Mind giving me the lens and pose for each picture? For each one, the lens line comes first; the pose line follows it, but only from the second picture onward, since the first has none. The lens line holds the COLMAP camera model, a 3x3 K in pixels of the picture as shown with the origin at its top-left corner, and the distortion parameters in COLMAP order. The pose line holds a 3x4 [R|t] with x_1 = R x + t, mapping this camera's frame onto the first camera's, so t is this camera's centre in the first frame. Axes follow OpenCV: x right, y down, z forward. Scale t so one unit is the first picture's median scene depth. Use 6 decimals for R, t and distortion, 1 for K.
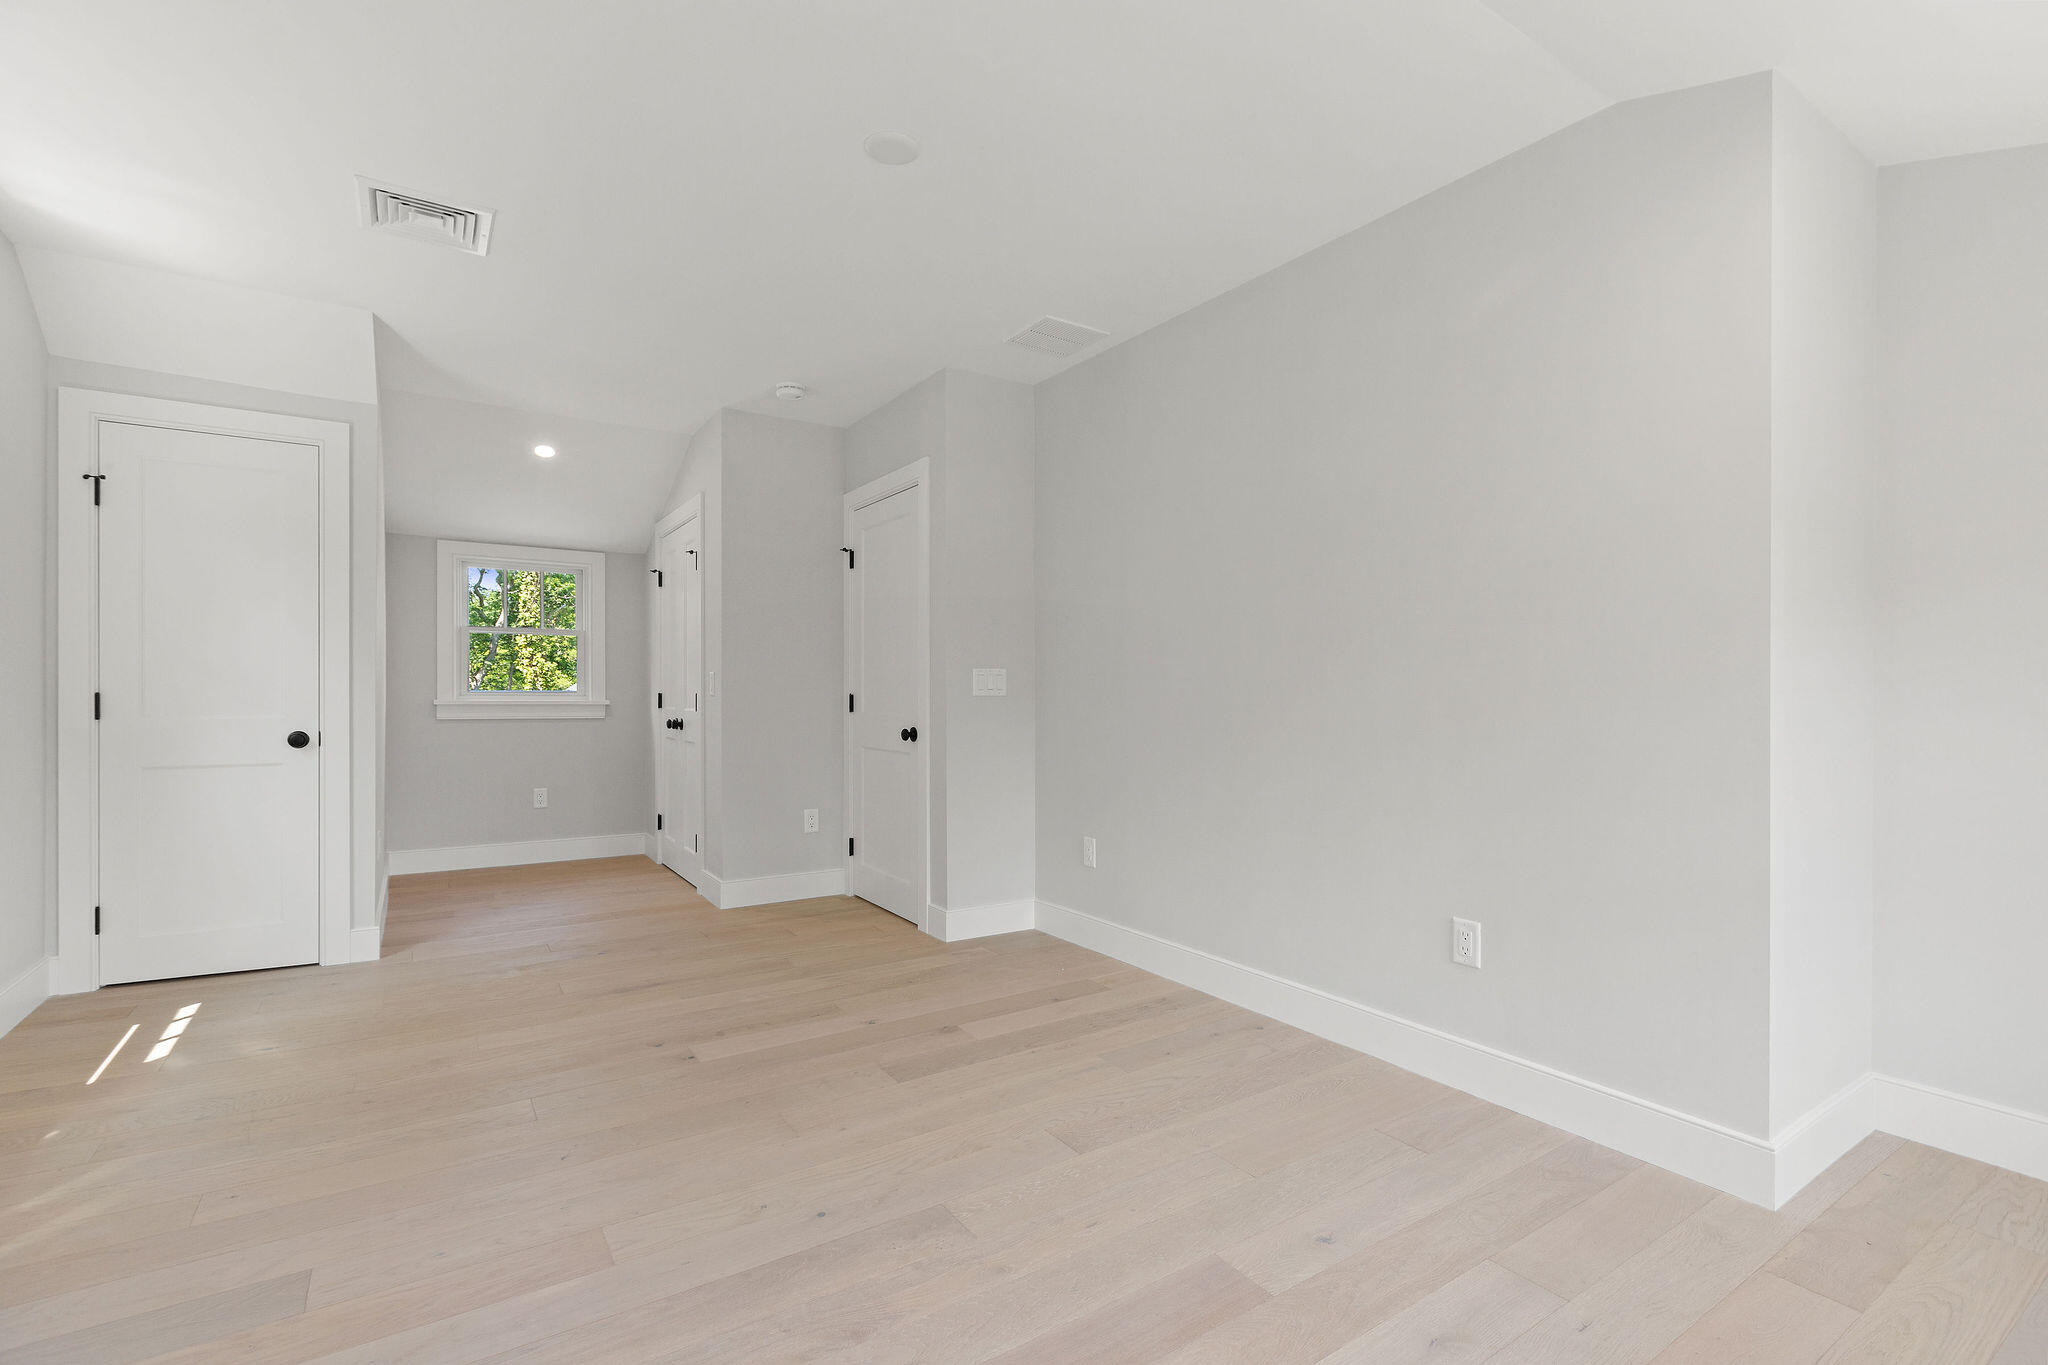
lens RADIAL K [[928.7, 0, 1025.8], [0, 928.7, 700.9], [0, 0, 1]] dist [0.001613, 0.000044]
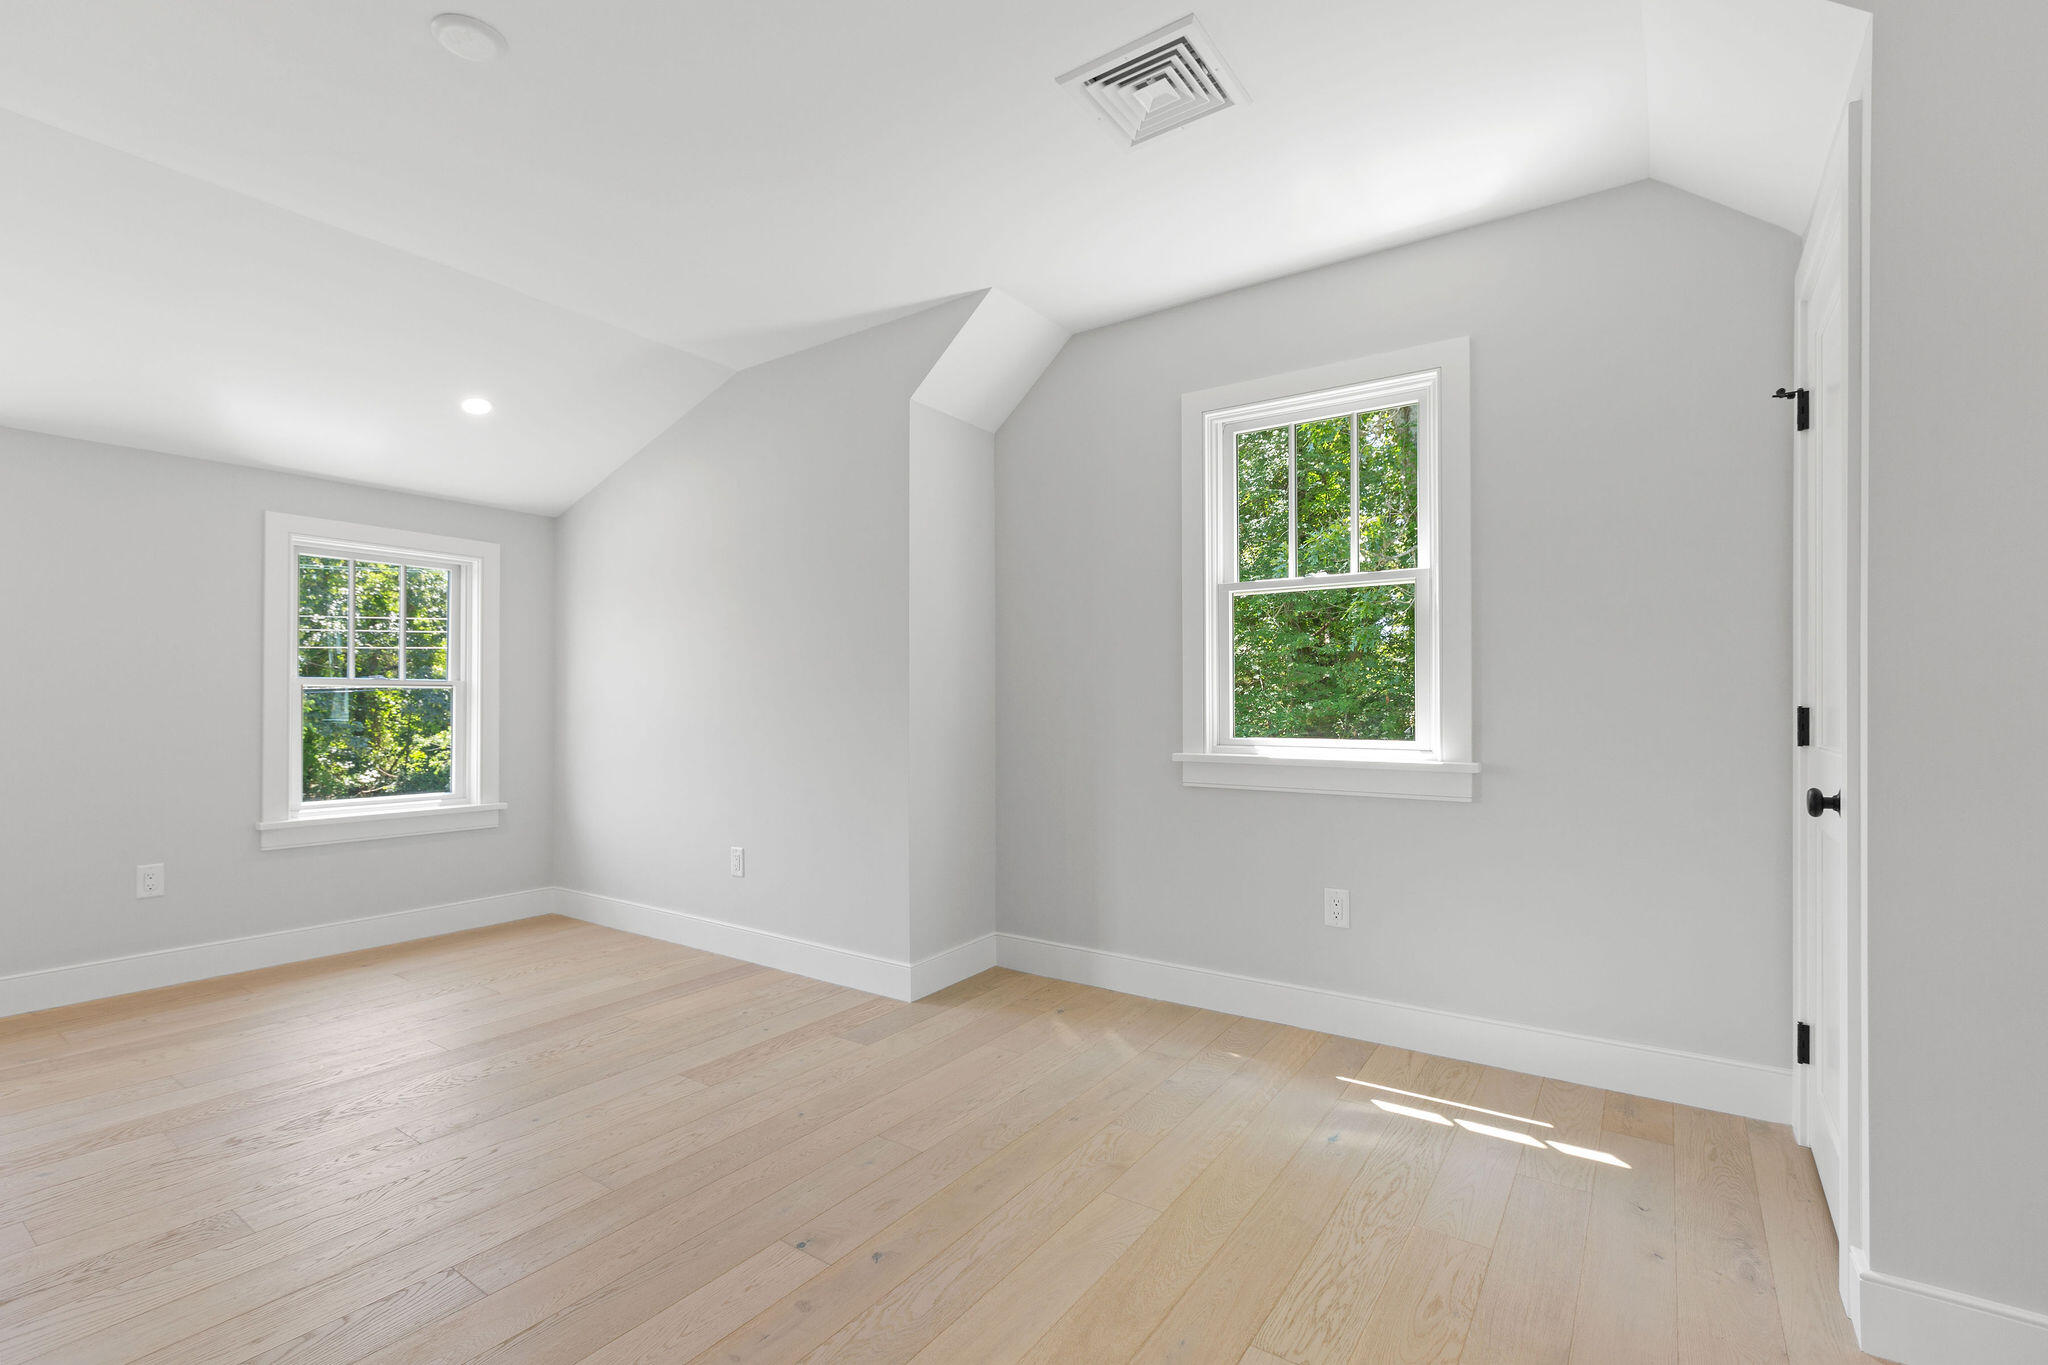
lens RADIAL K [[928.7, 0, 1025.8], [0, 928.7, 700.9], [0, 0, 1]] dist [0.001613, 0.000044]
pose [[-0.935555, -0.007363, -0.353104, -0.200988], [-0.008900, 0.999957, 0.002730, -0.008529], [0.353069, 0.005696, -0.935580, 1.237515]]
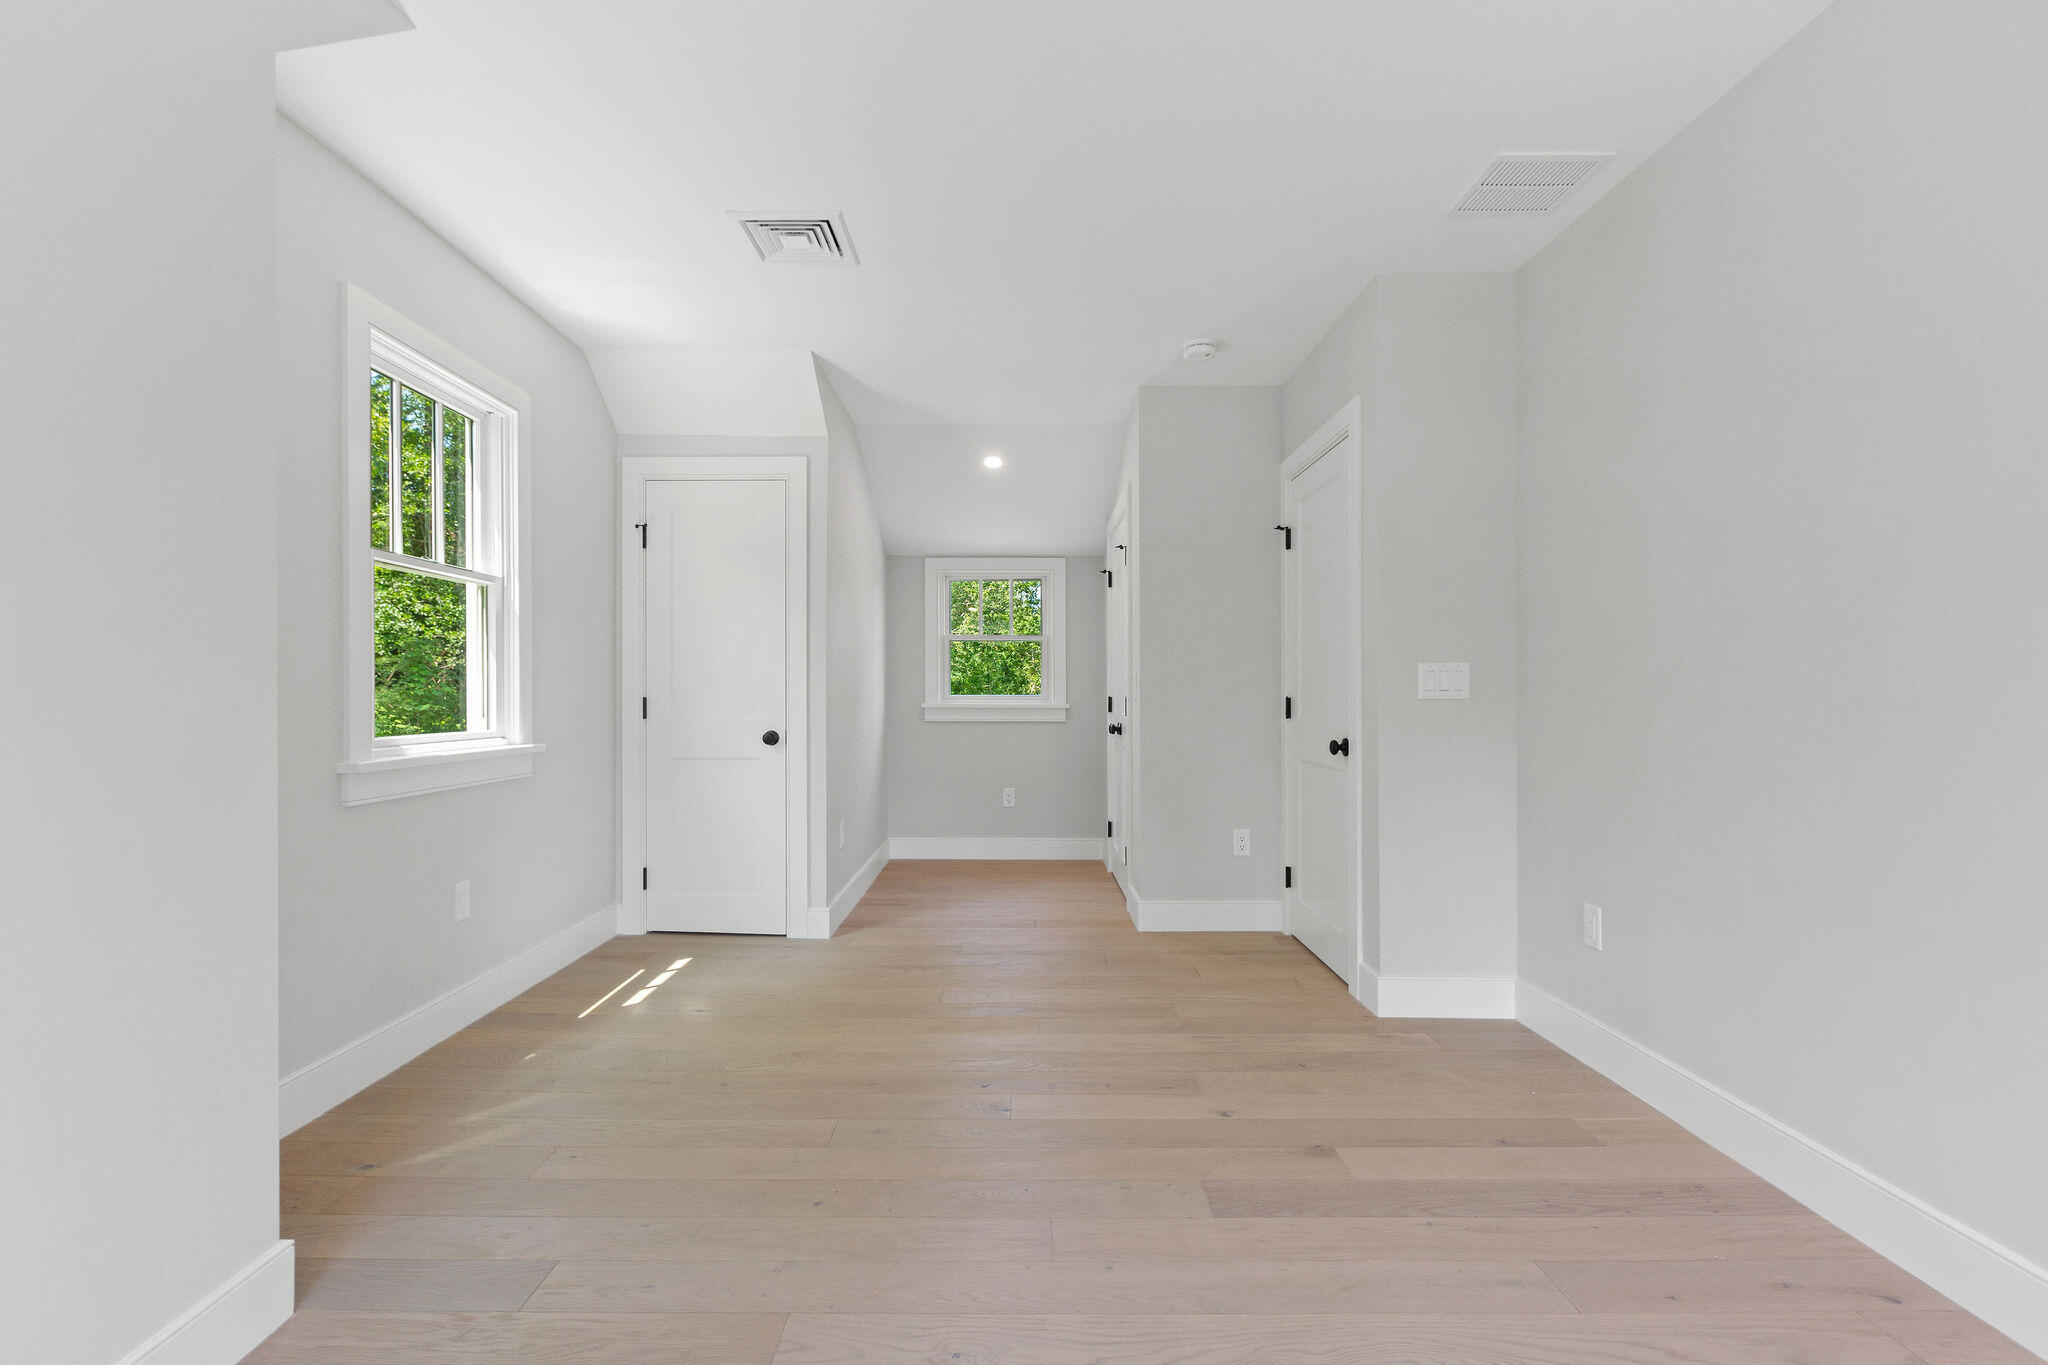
lens RADIAL K [[928.7, 0, 1025.8], [0, 928.7, 700.9], [0, 0, 1]] dist [0.001613, 0.000044]
pose [[0.832593, -0.000159, -0.553886, 0.104917], [-0.002220, 0.999991, -0.003624, -0.000206], [0.553881, 0.004247, 0.832585, 0.205068]]
